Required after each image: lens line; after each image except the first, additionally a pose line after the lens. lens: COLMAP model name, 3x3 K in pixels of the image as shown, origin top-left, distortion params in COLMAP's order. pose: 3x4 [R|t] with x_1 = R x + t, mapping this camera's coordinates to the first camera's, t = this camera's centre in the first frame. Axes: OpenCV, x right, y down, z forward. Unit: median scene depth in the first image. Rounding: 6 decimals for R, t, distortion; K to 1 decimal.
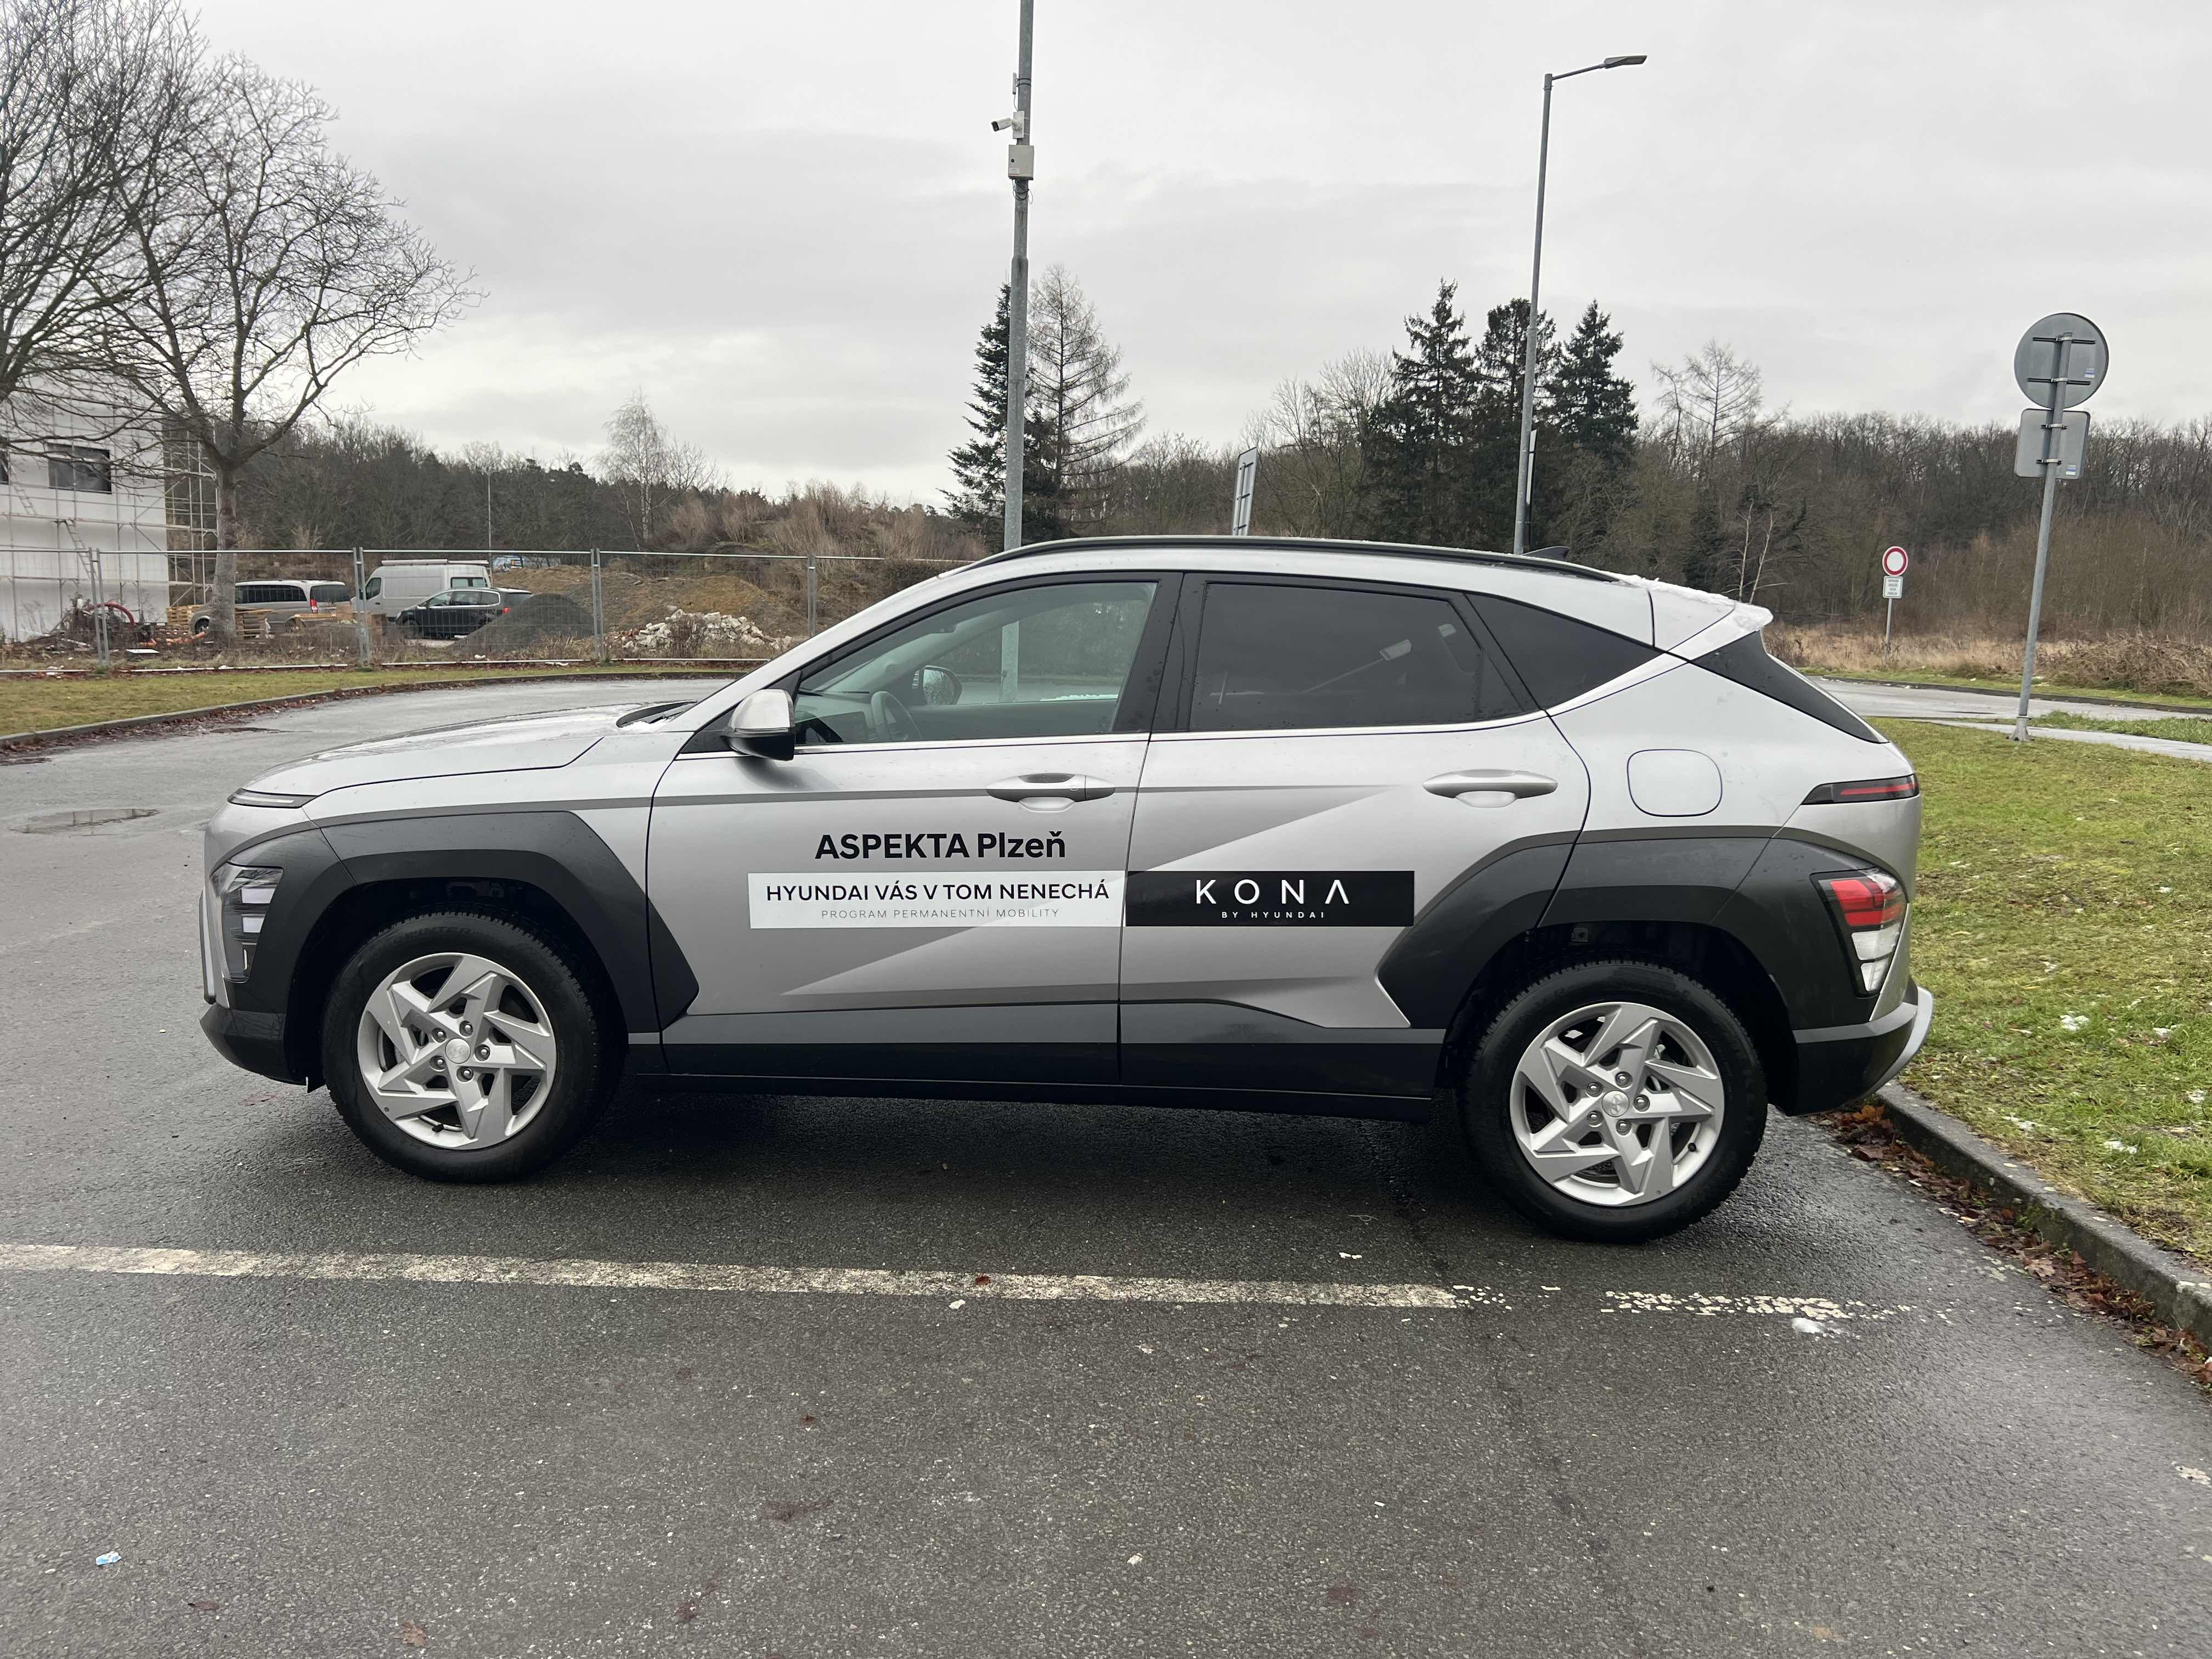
lens RADIAL K [[1622.9, 0, 1106.0], [0, 1622.9, 829.5], [0, 0, 1]] dist [0.063692, -0.077998]
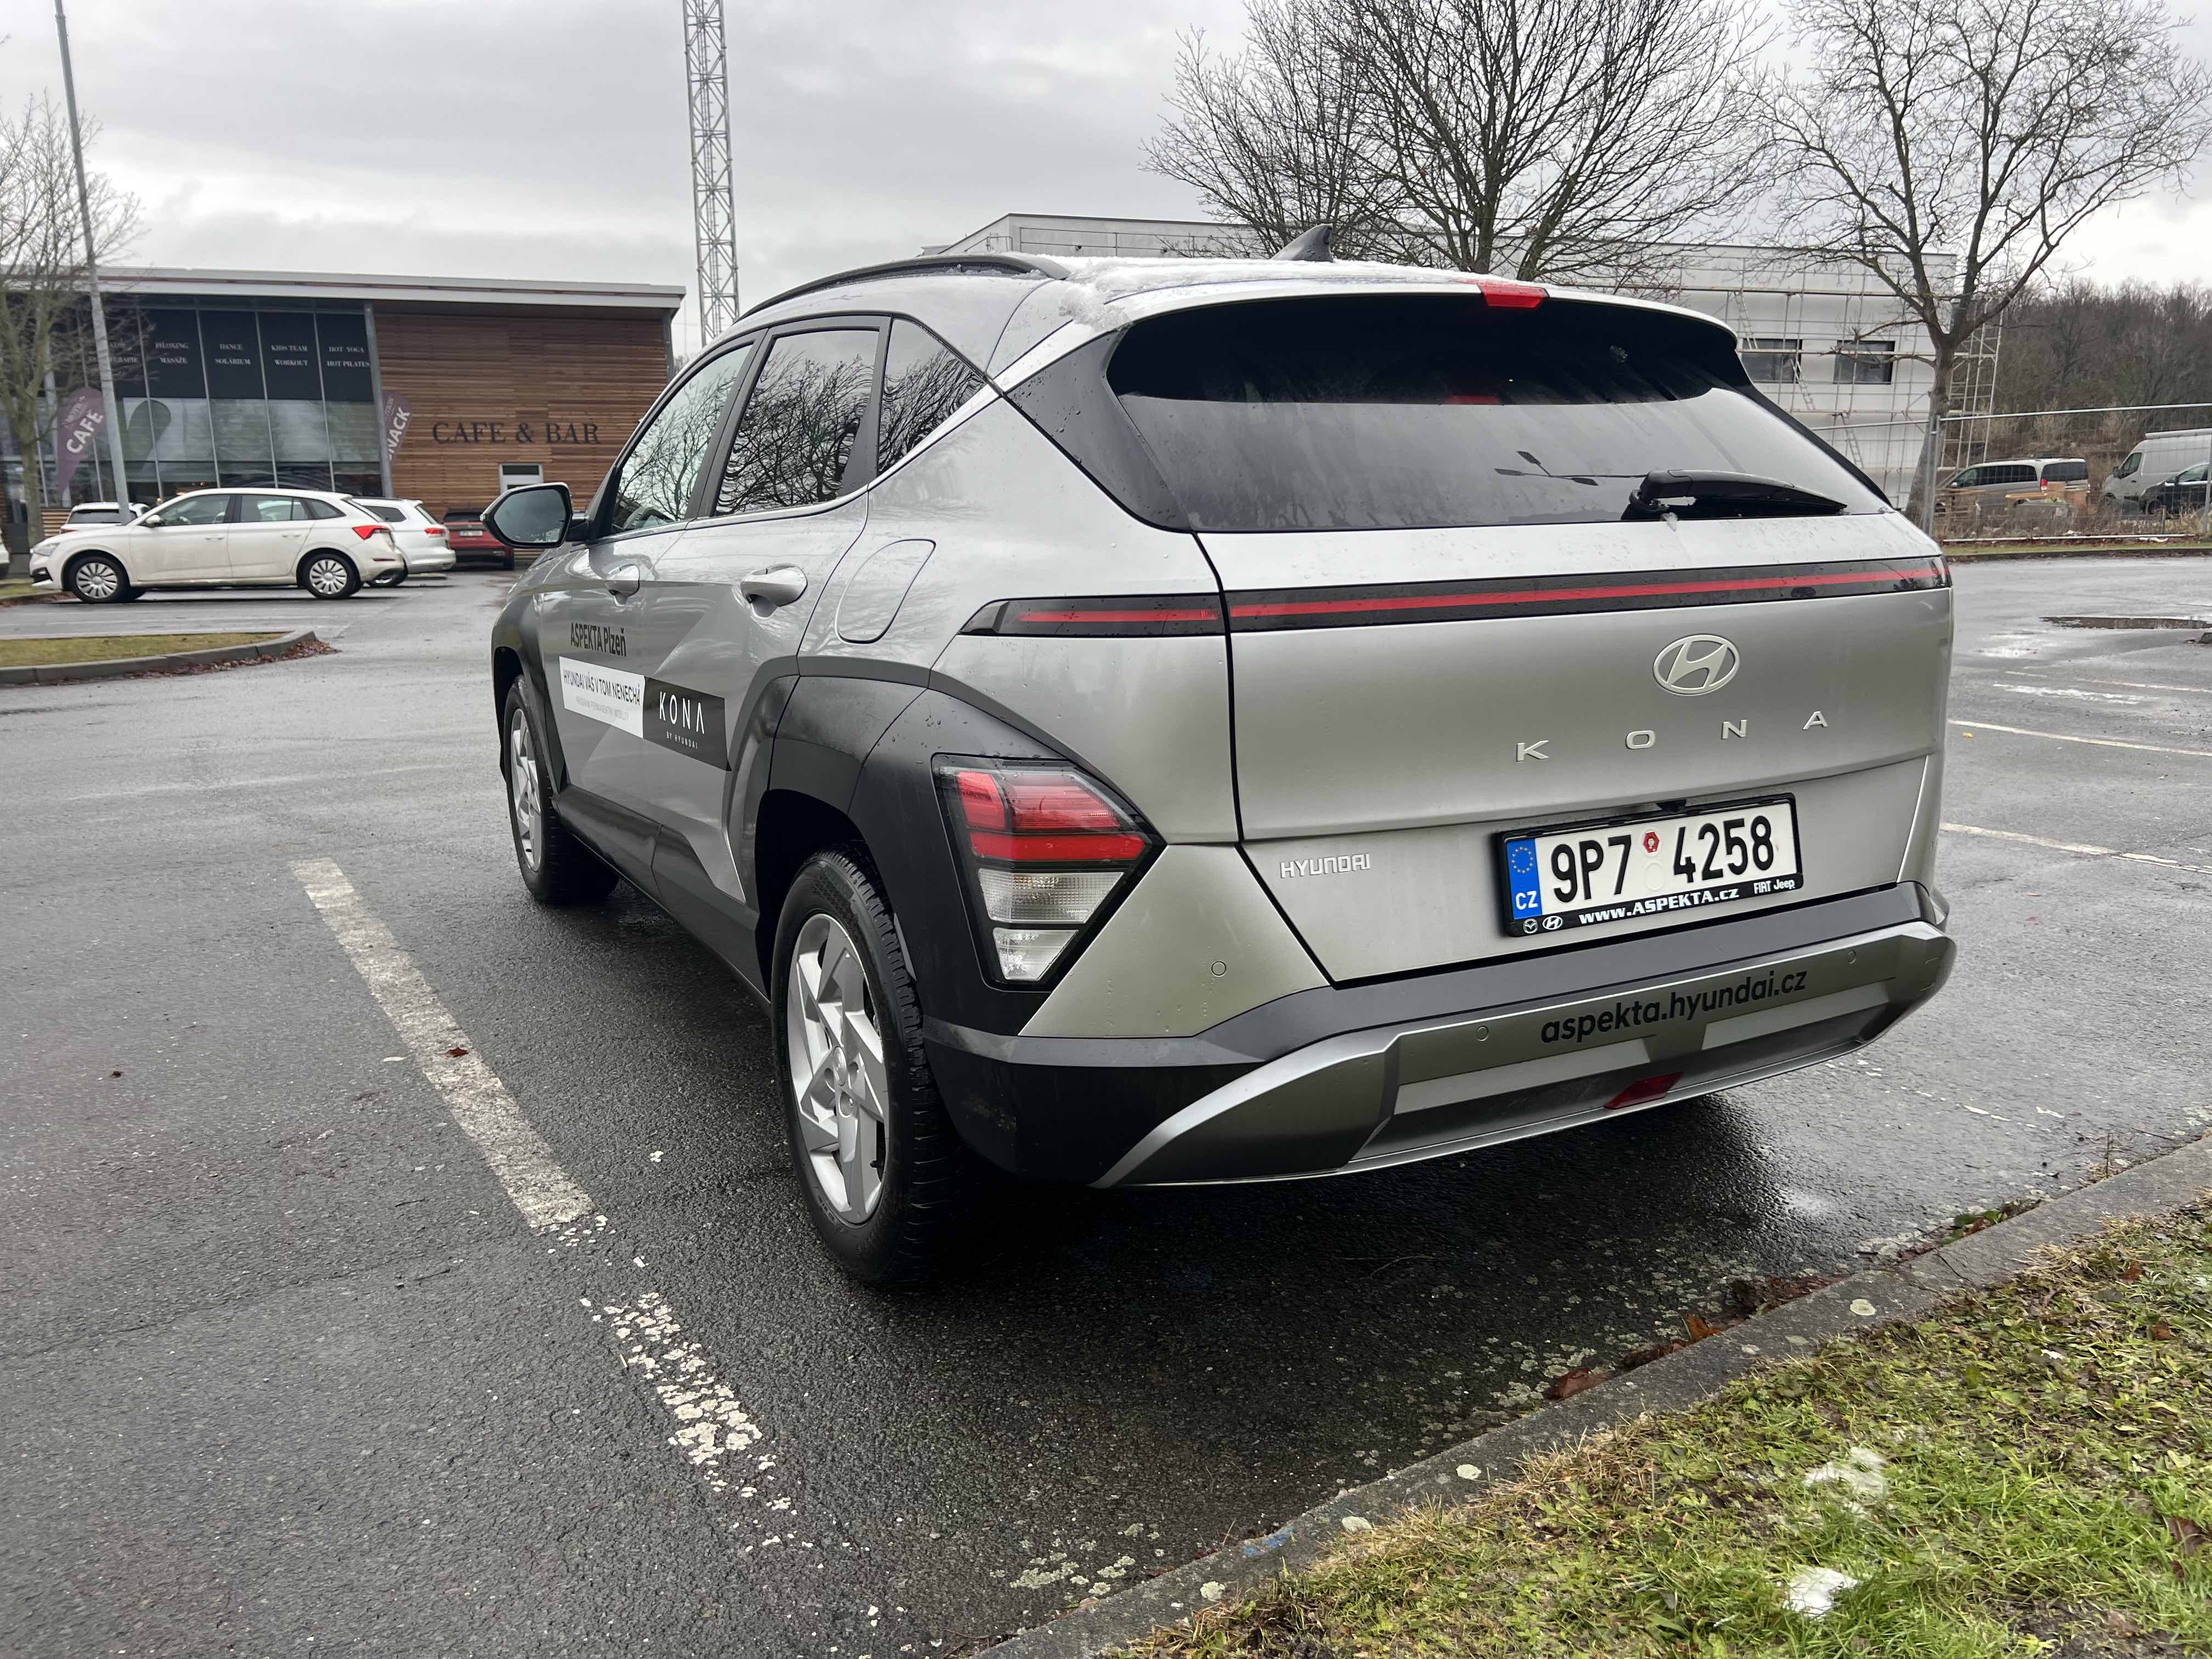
lens RADIAL K [[1622.9, 0, 1106.0], [0, 1622.9, 829.5], [0, 0, 1]] dist [0.063692, -0.077998]
pose [[0.543926, 0.144089, -0.826670, 0.921097], [-0.088519, 0.989503, 0.114228, -0.016224], [0.834451, 0.011044, 0.550971, 0.725374]]
